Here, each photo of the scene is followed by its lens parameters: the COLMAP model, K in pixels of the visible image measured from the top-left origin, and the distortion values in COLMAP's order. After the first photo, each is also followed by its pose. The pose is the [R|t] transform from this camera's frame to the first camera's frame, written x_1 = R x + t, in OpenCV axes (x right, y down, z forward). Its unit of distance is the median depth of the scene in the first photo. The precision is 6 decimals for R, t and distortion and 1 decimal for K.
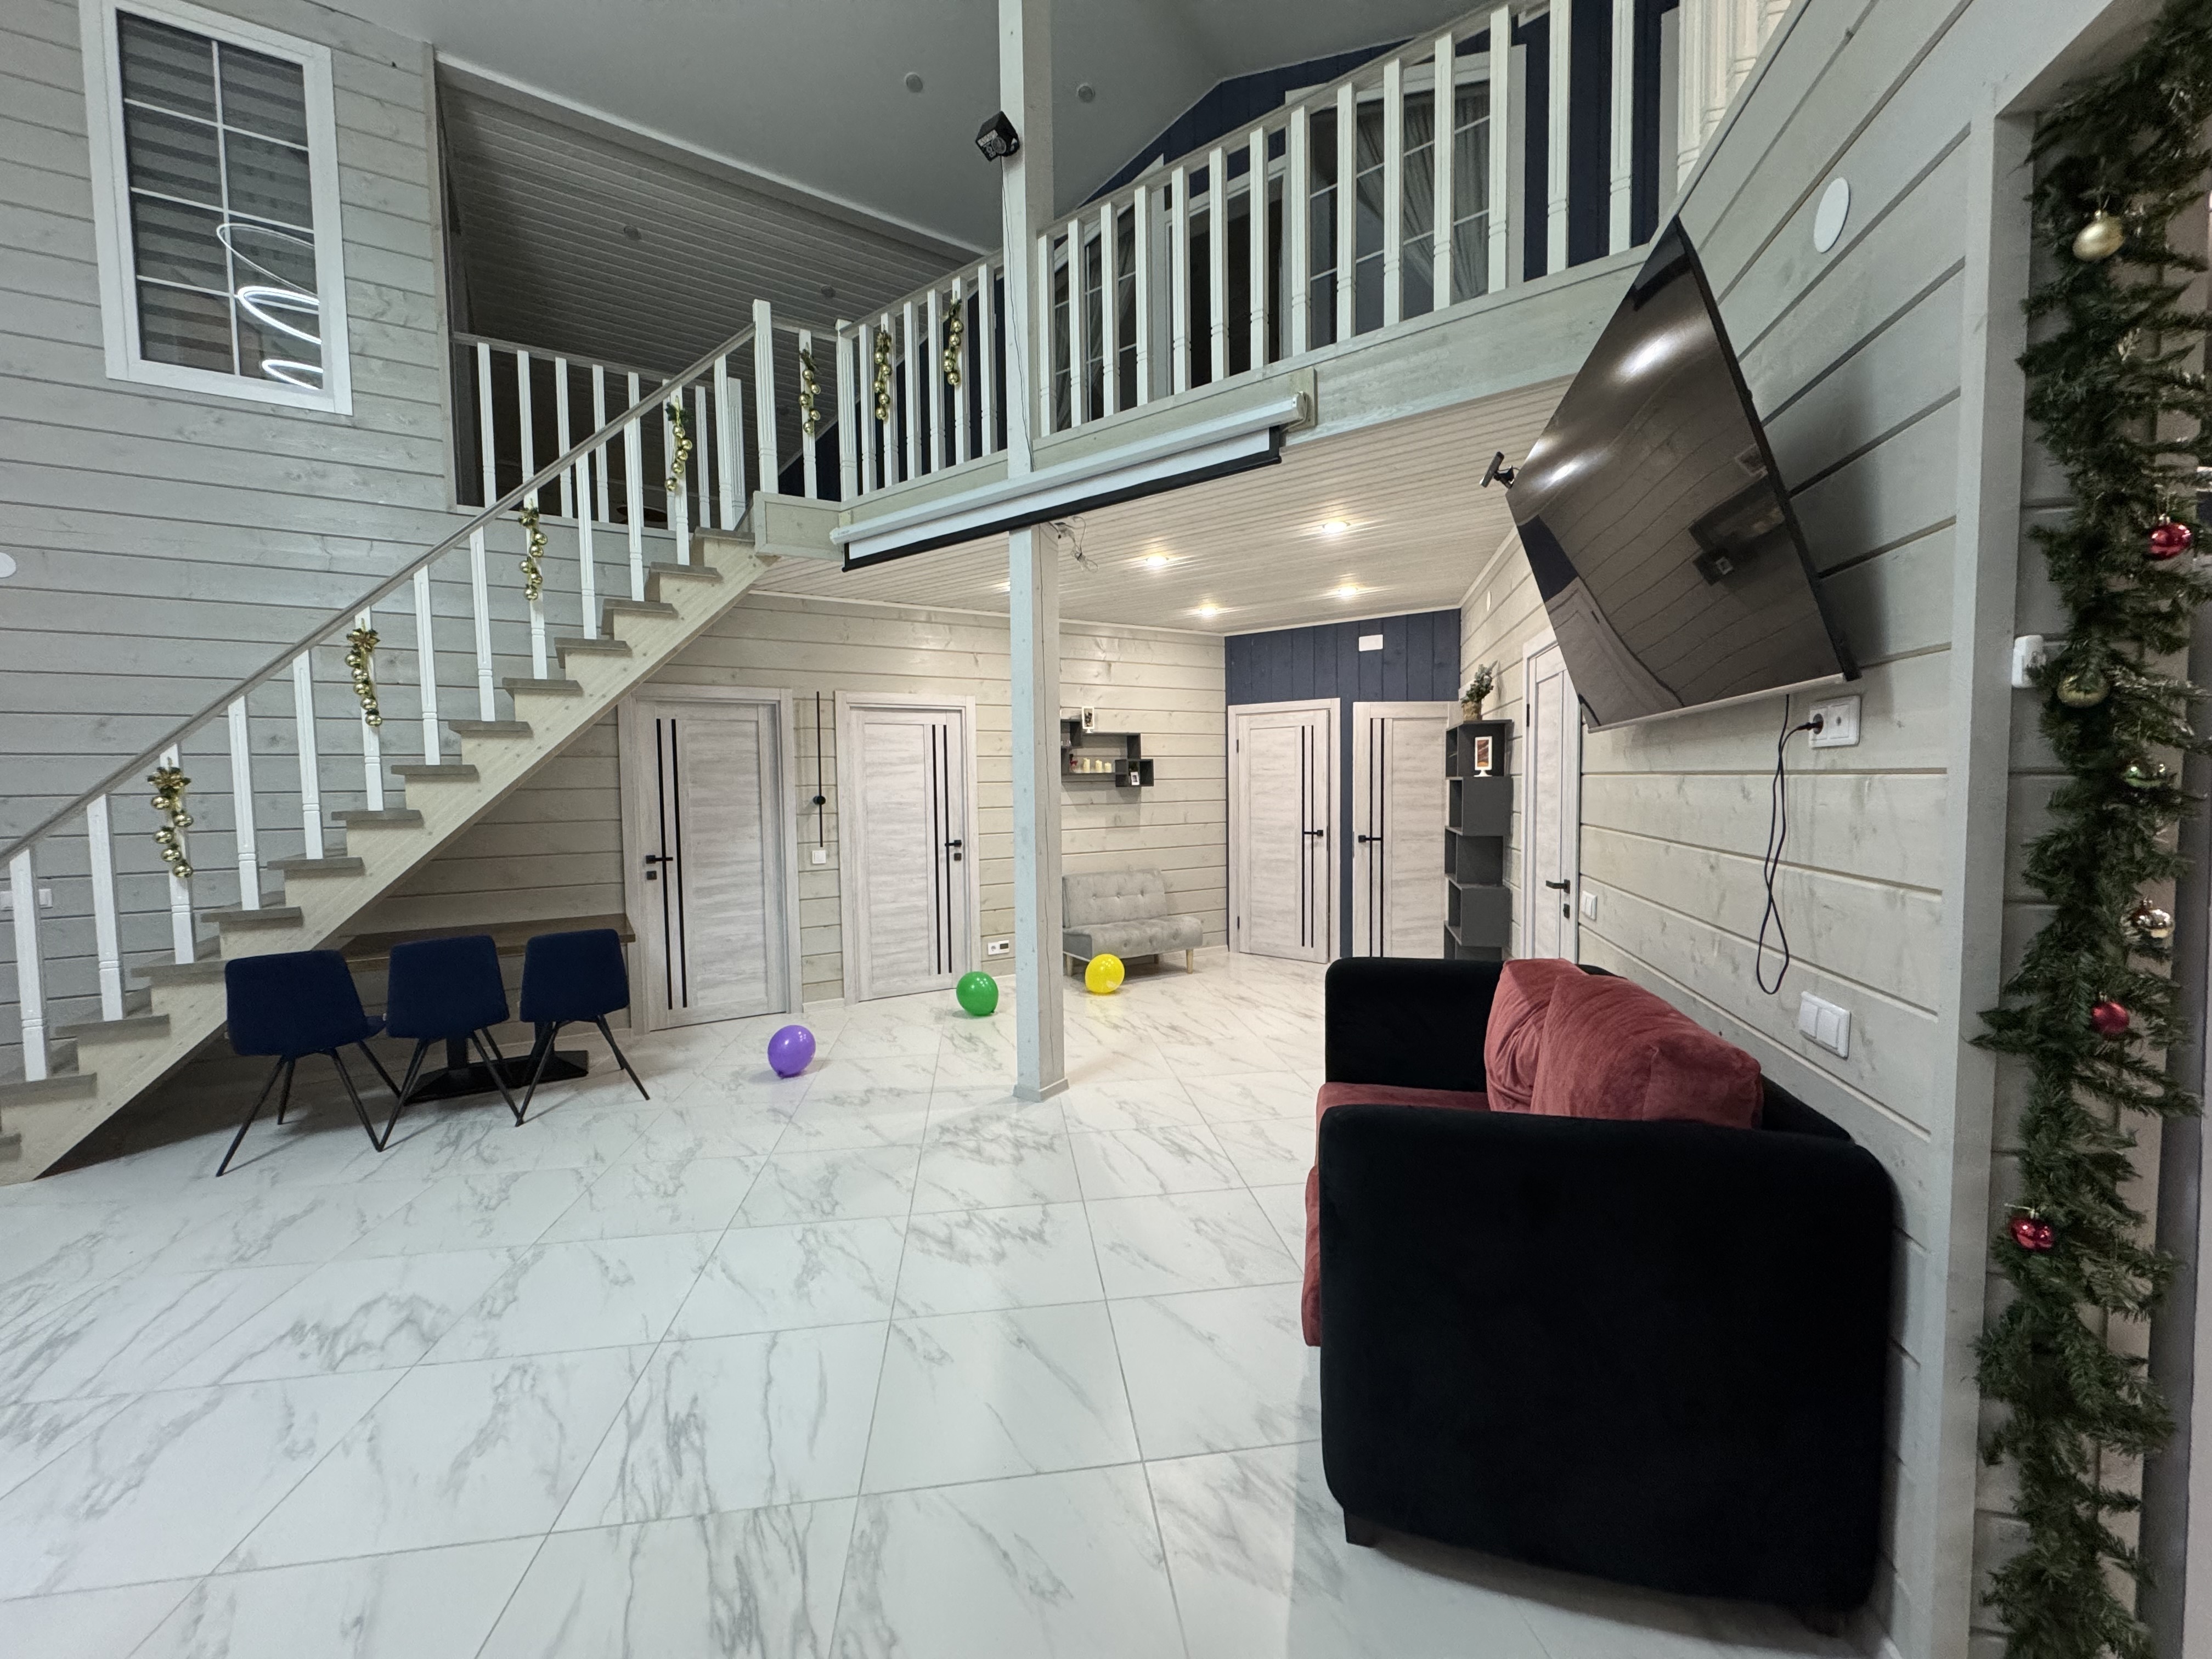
lens RADIAL K [[876.9, 0, 1106.0], [0, 876.9, 829.5], [0, 0, 1]] dist [0.000087, 0.000055]
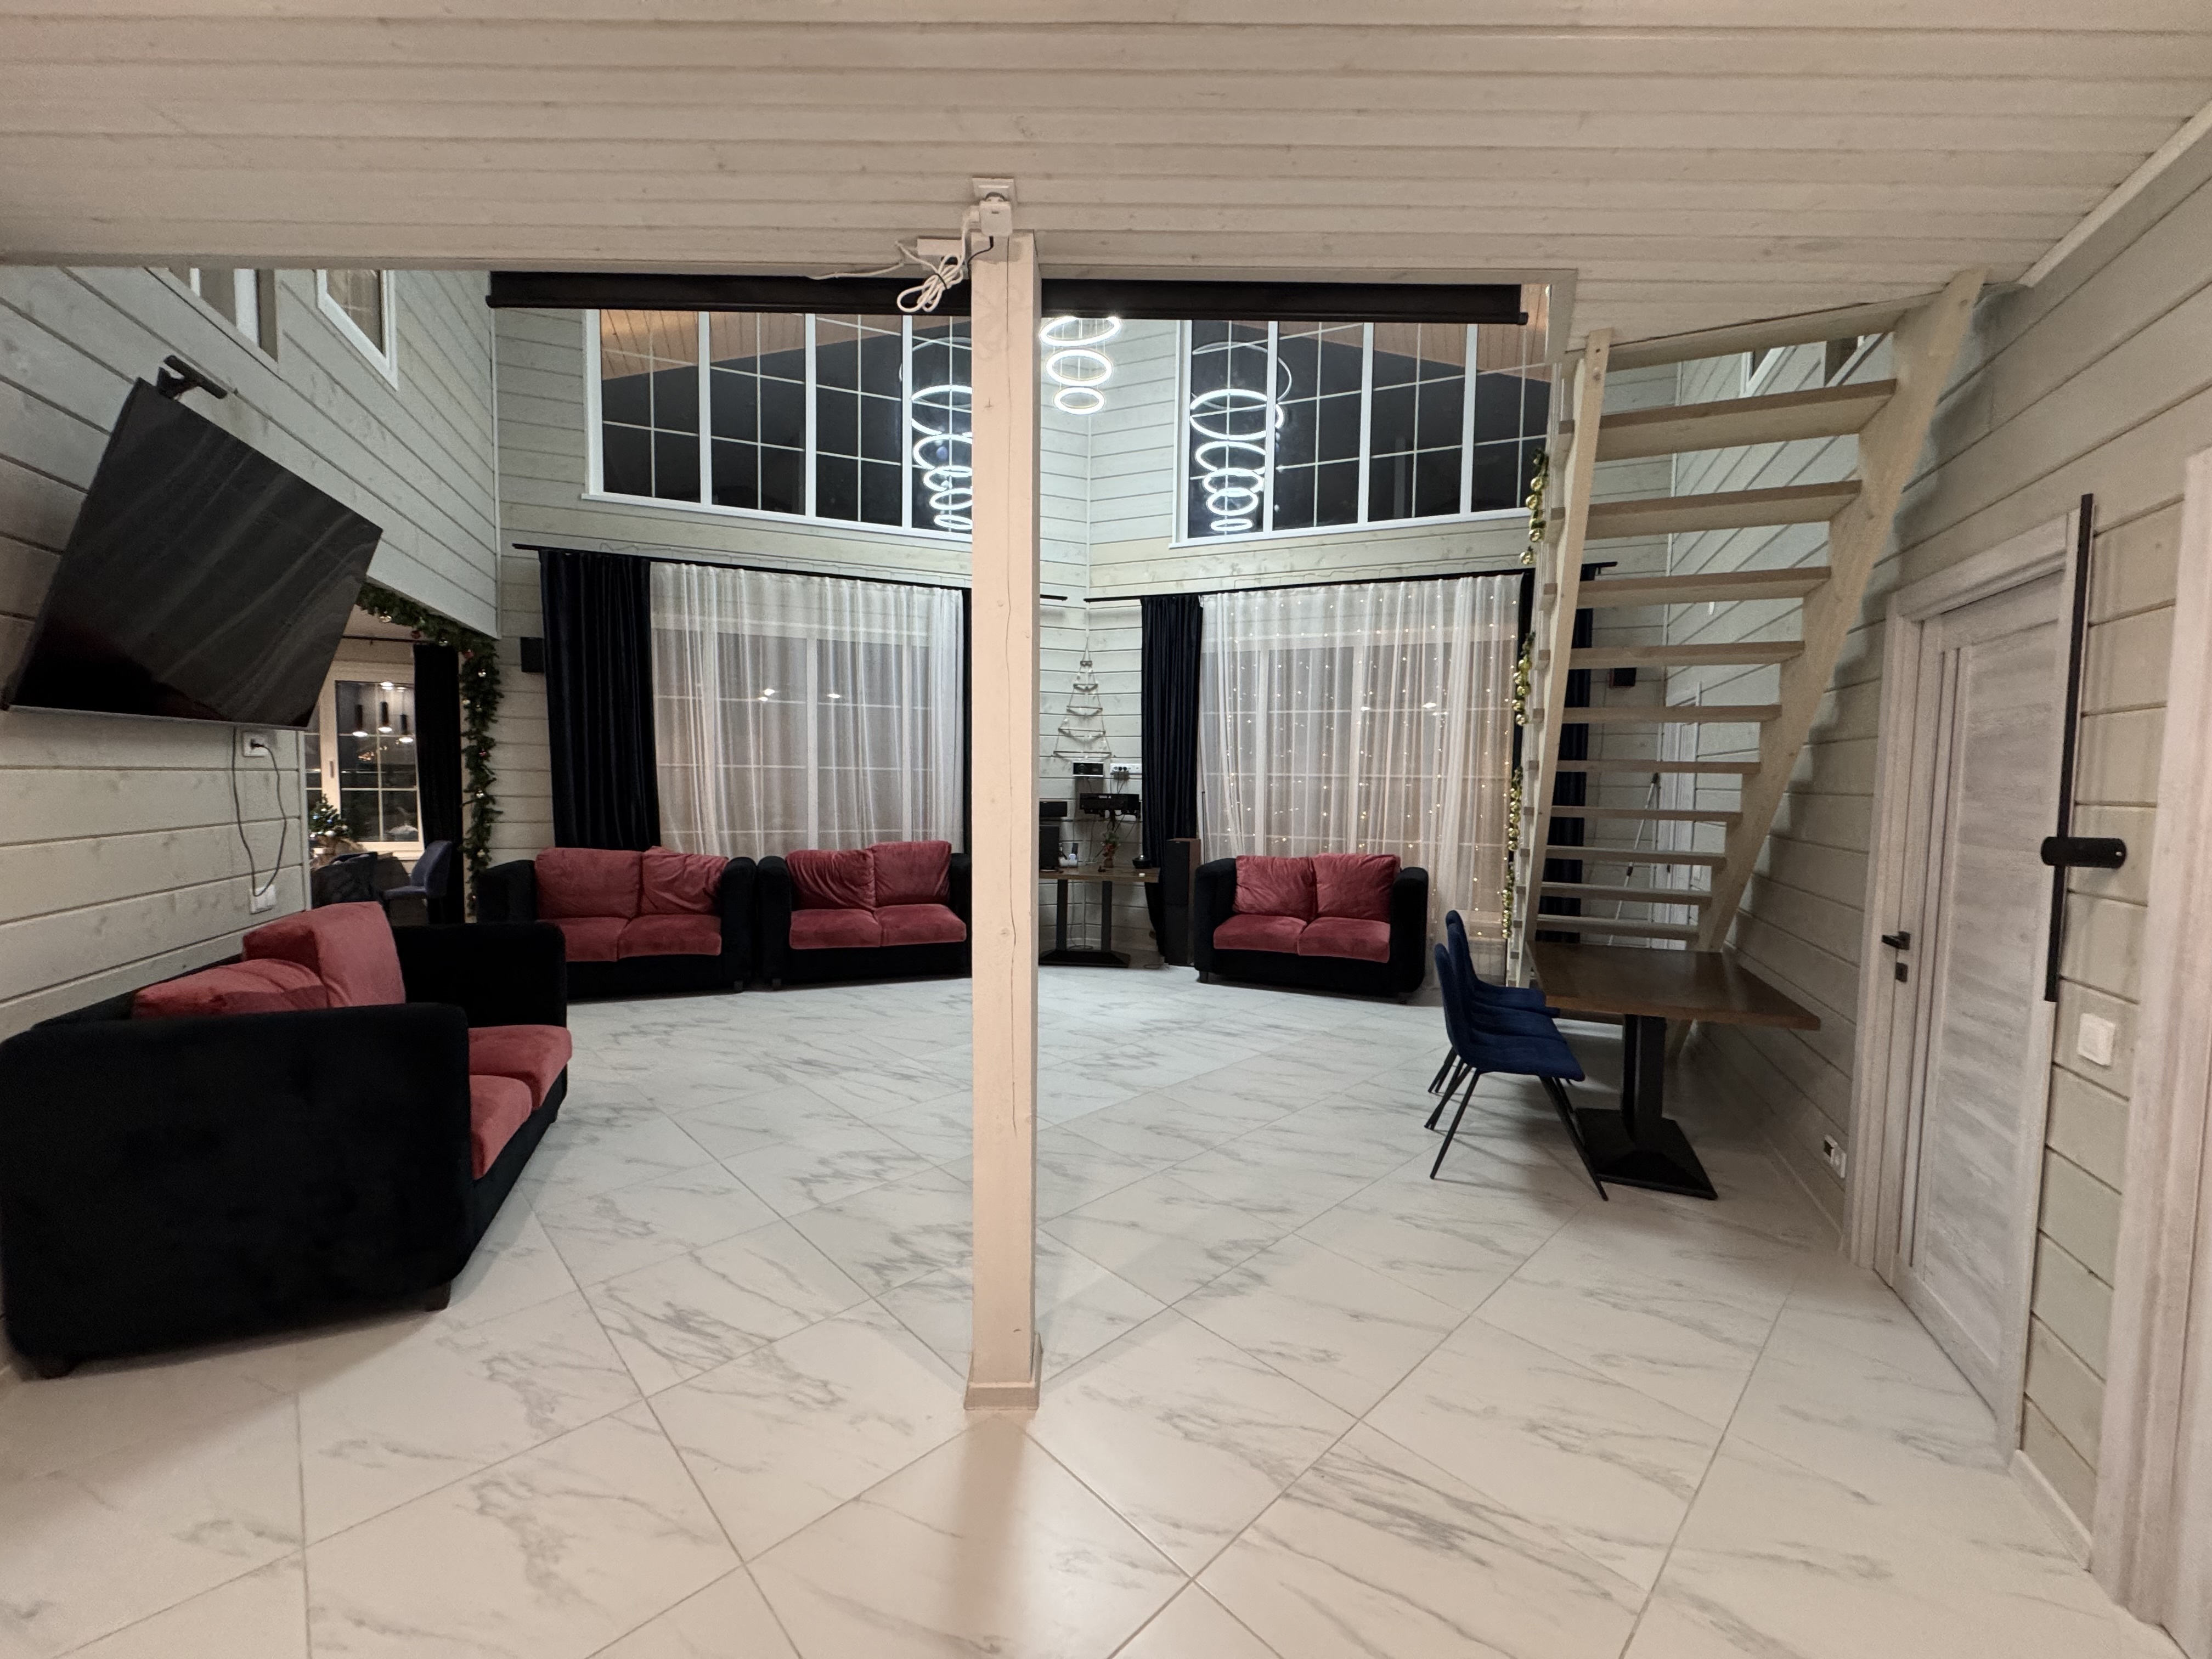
lens RADIAL K [[876.9, 0, 1106.0], [0, 876.9, 829.5], [0, 0, 1]] dist [0.000087, 0.000055]
pose [[-0.809414, 0.037391, -0.586047, 0.205605], [-0.036496, 0.992839, 0.113752, -0.102961], [0.586104, 0.113461, -0.802252, 1.699762]]
